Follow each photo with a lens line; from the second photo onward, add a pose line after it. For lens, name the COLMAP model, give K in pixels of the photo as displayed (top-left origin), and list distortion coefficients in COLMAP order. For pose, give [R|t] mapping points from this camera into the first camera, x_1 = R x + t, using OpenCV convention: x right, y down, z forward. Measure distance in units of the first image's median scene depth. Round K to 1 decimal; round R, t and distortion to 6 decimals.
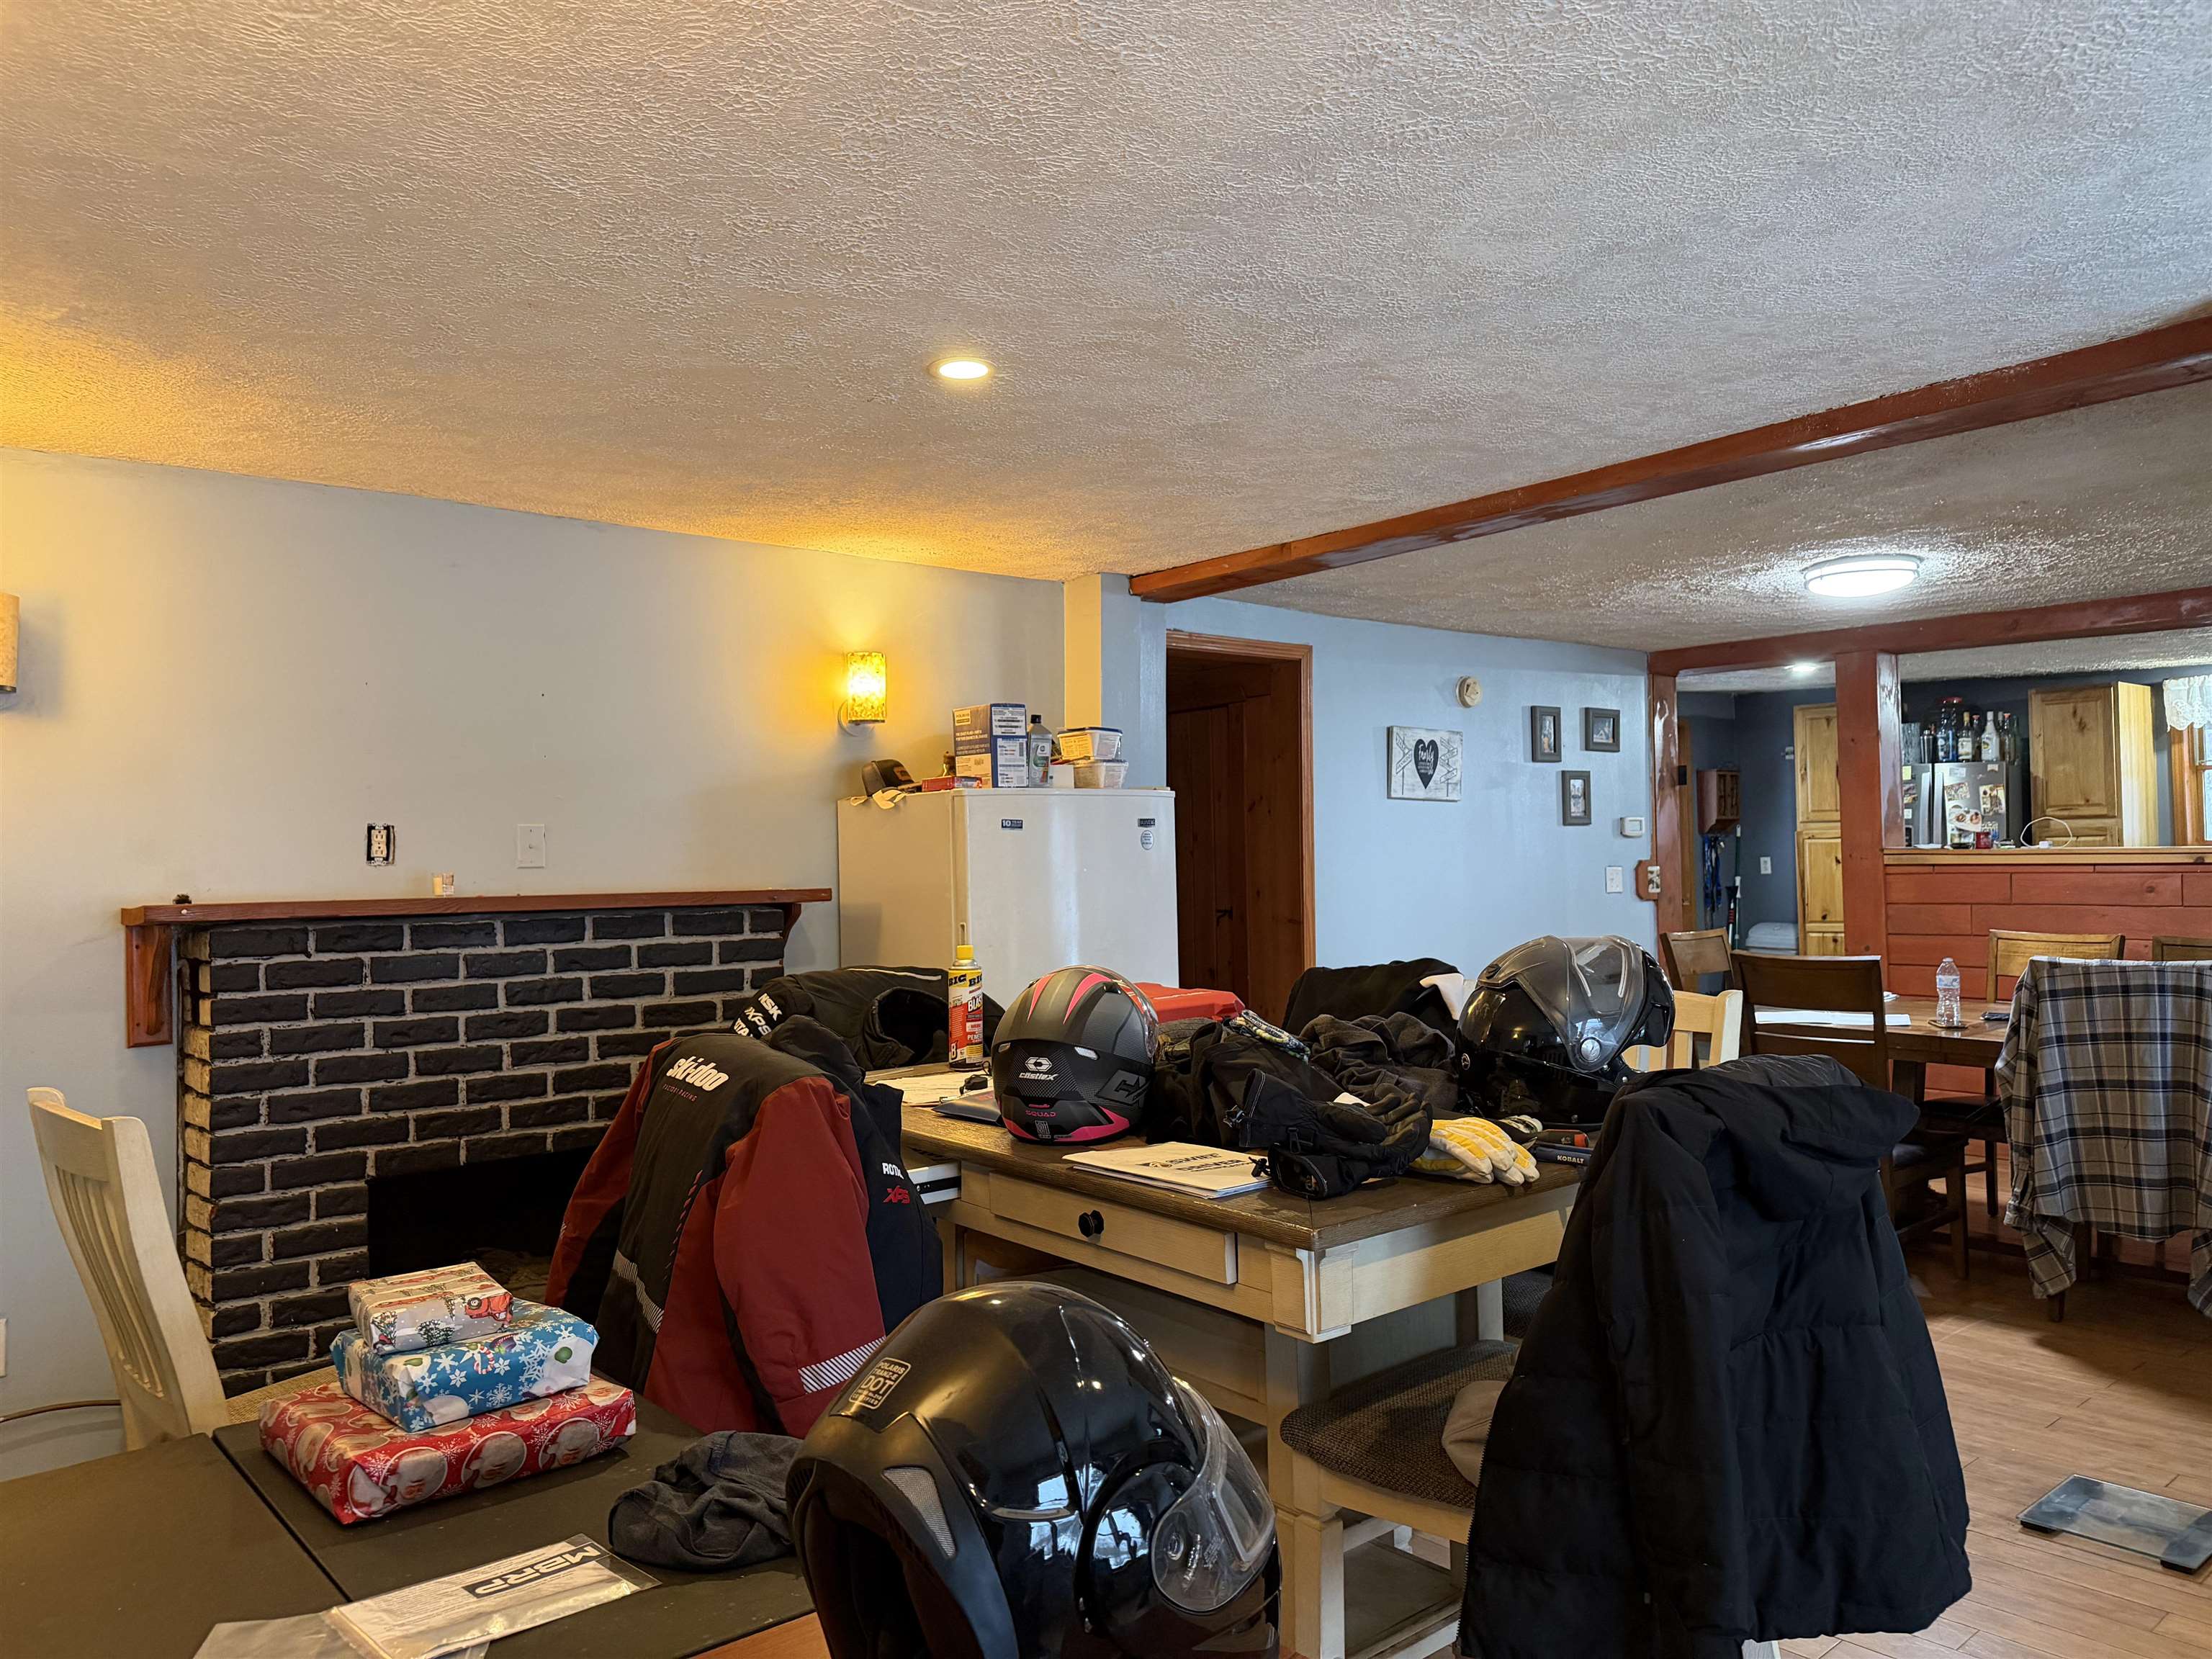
lens RADIAL K [[1520.8, 0, 1069.8], [0, 1520.8, 831.7], [0, 0, 1]] dist [0.002167, -0.030060]
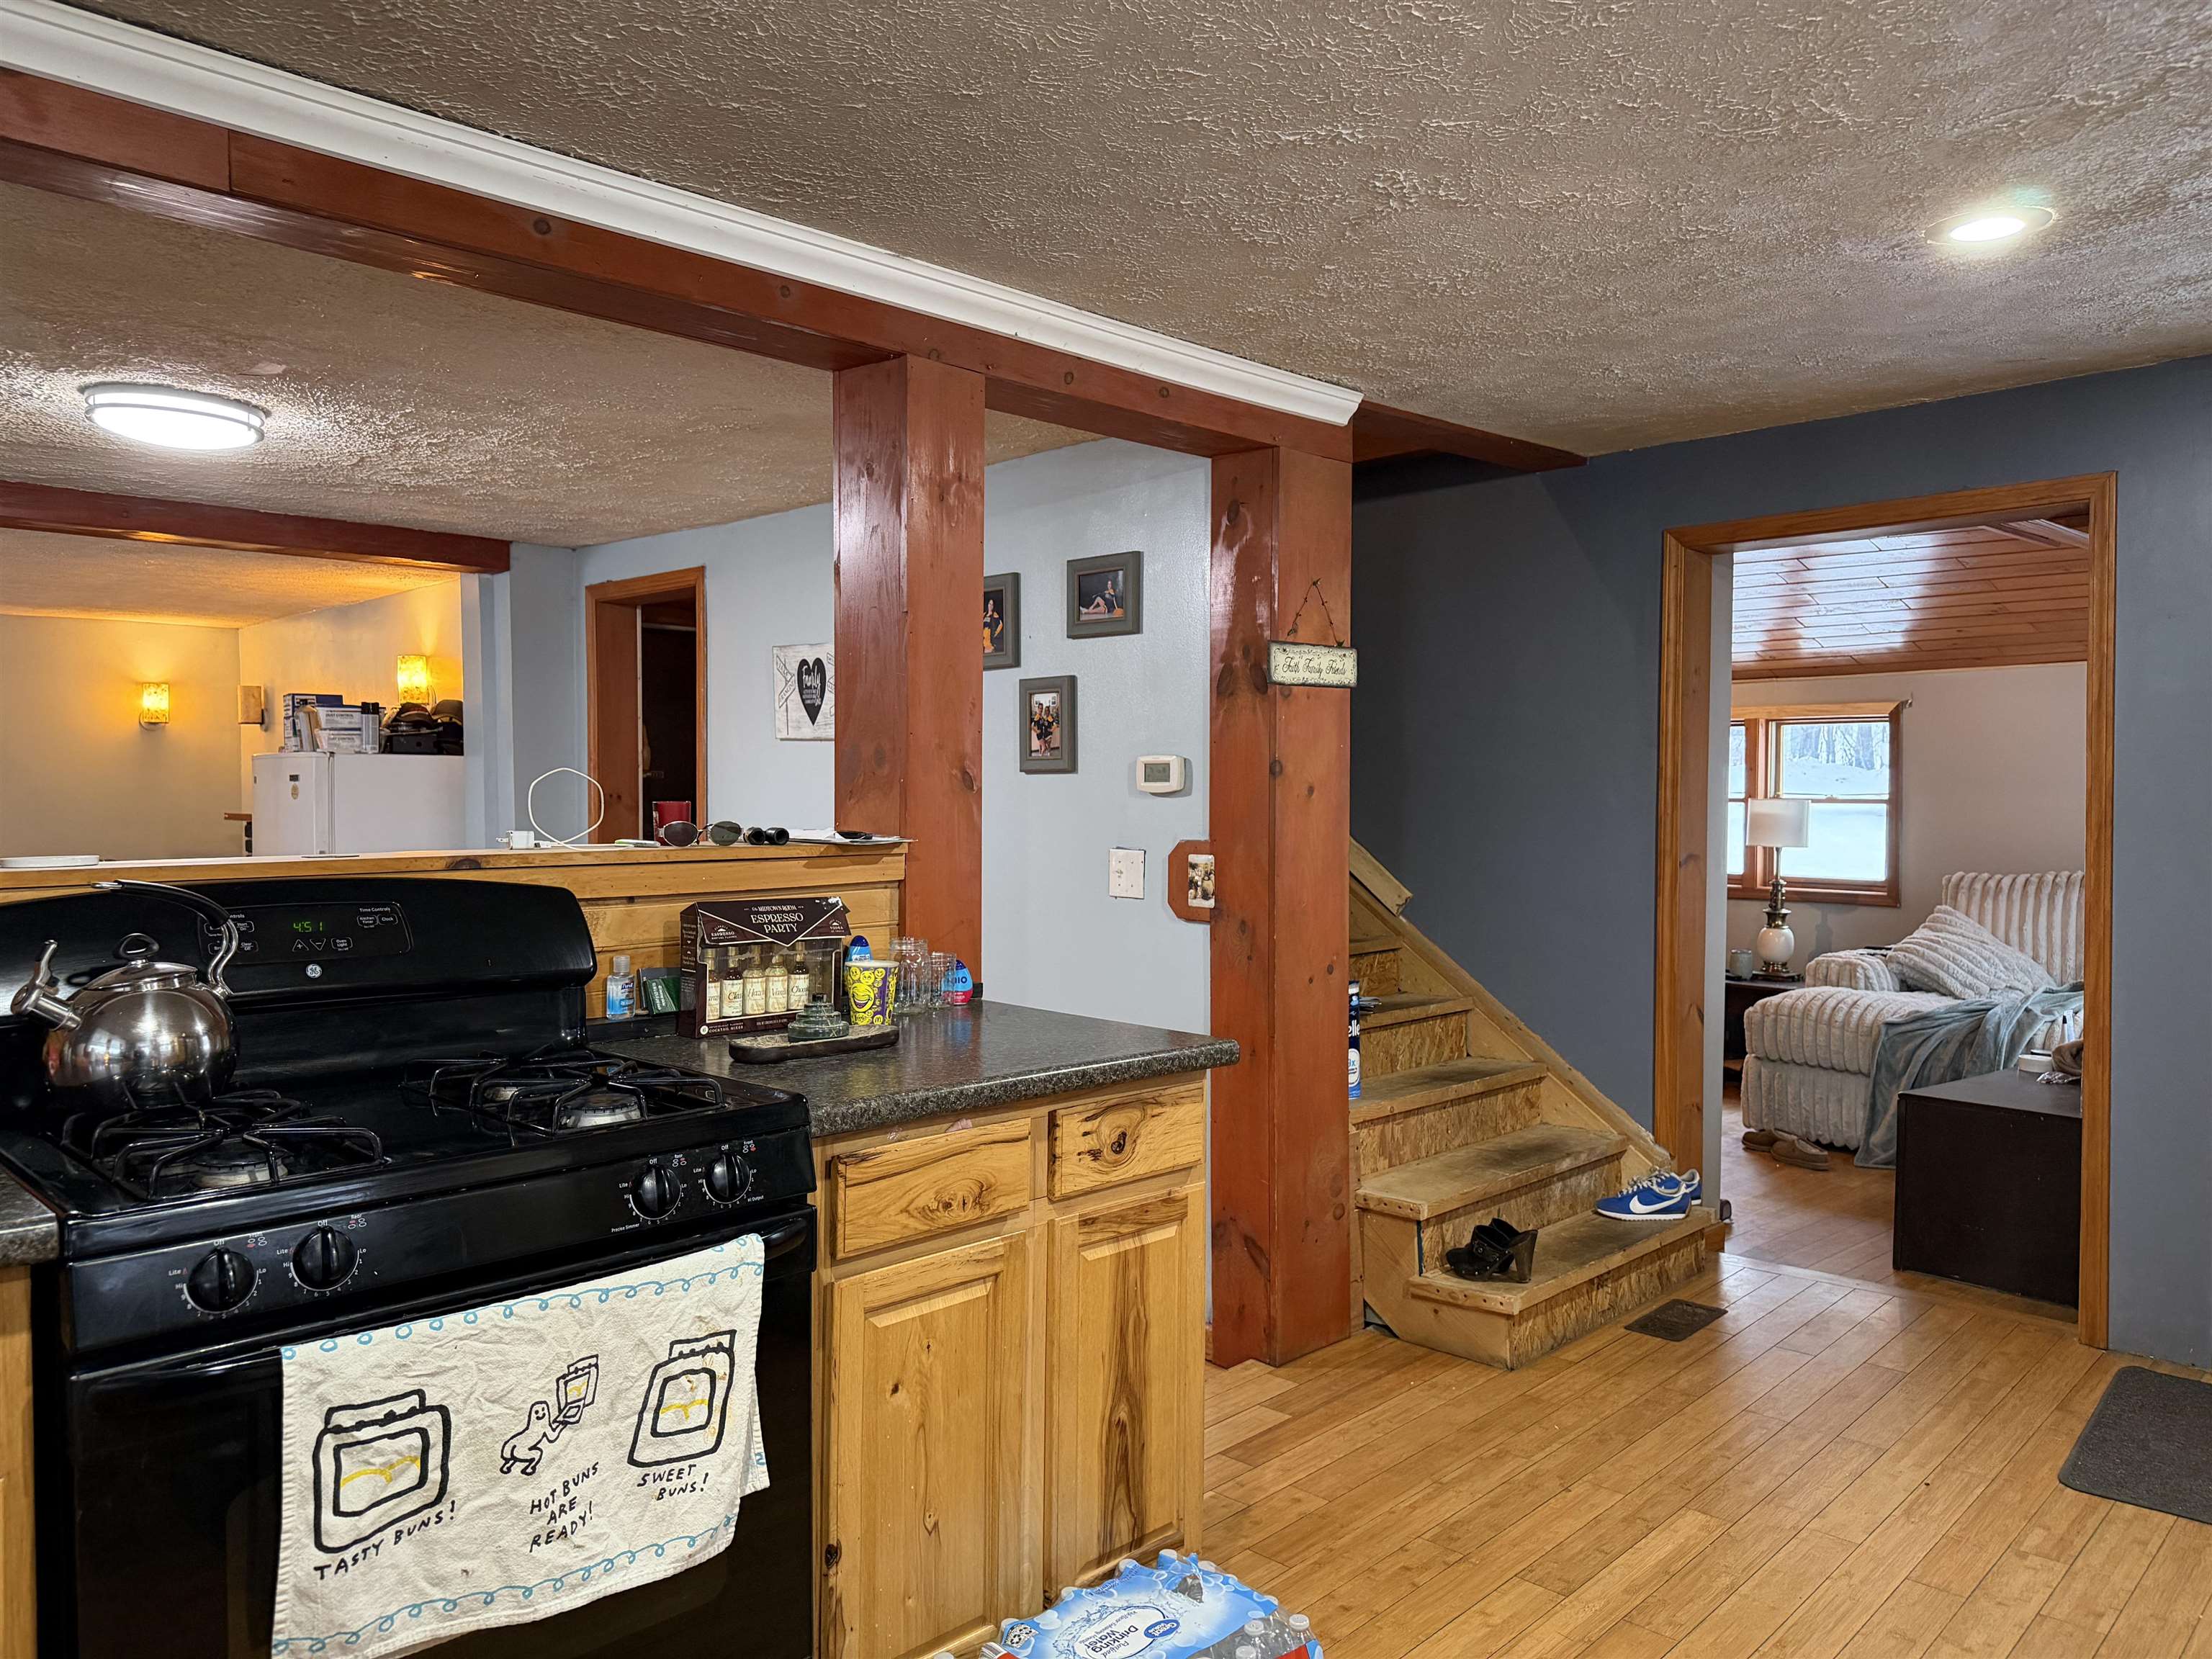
lens RADIAL K [[1546.9, 0, 1112.7], [0, 1546.9, 836.7], [0, 0, 1]] dist [0.079306, -0.102799]
pose [[0.138885, 0.048495, -0.989120, 0.924484], [0.012116, 0.998642, 0.050663, -0.009281], [0.990234, -0.019021, 0.138109, 0.948931]]
